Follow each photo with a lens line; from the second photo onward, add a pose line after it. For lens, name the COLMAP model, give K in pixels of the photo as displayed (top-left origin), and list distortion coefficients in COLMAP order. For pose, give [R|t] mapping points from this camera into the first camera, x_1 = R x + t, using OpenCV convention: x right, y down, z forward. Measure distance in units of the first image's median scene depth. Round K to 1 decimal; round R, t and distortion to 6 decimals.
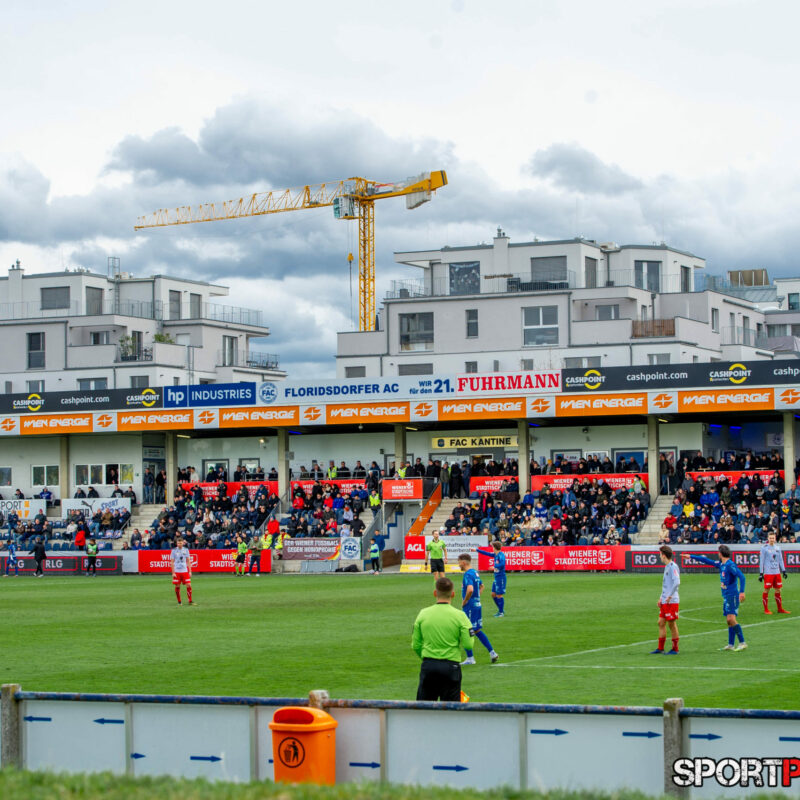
lens RADIAL K [[2567.5, 0, 400.0], [0, 2567.5, 400.0], [0, 0, 1]] dist [0.067440, -0.007250]
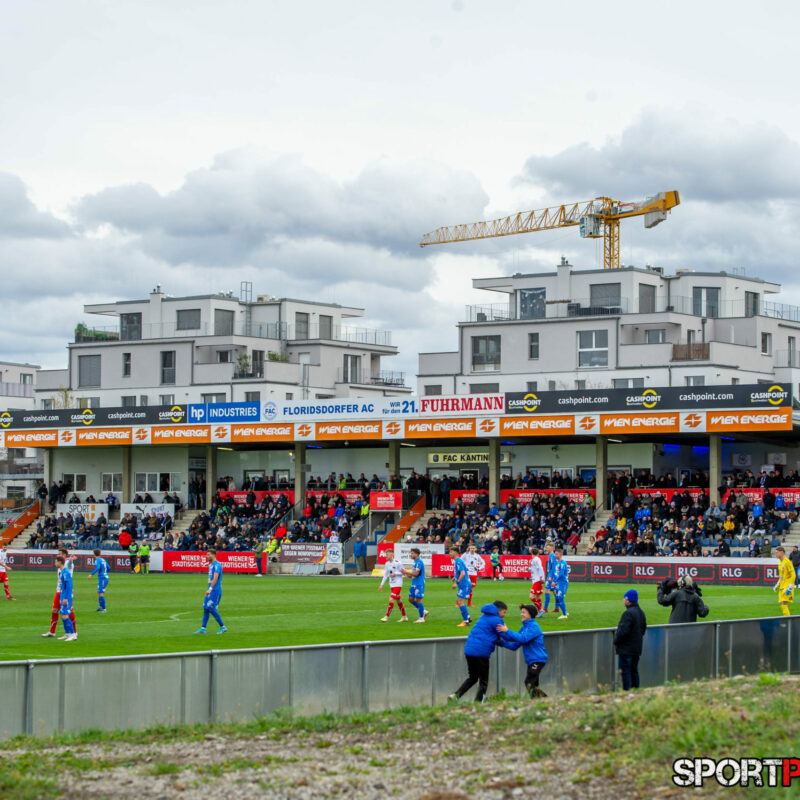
lens RADIAL K [[2567.5, 0, 400.0], [0, 2567.5, 400.0], [0, 0, 1]] dist [0.067440, -0.007250]
pose [[0.981203, 0.008984, -0.192767, 0.203567], [-0.009184, 0.999958, -0.000141, -0.007449], [0.192757, 0.001909, 0.981245, -0.070166]]
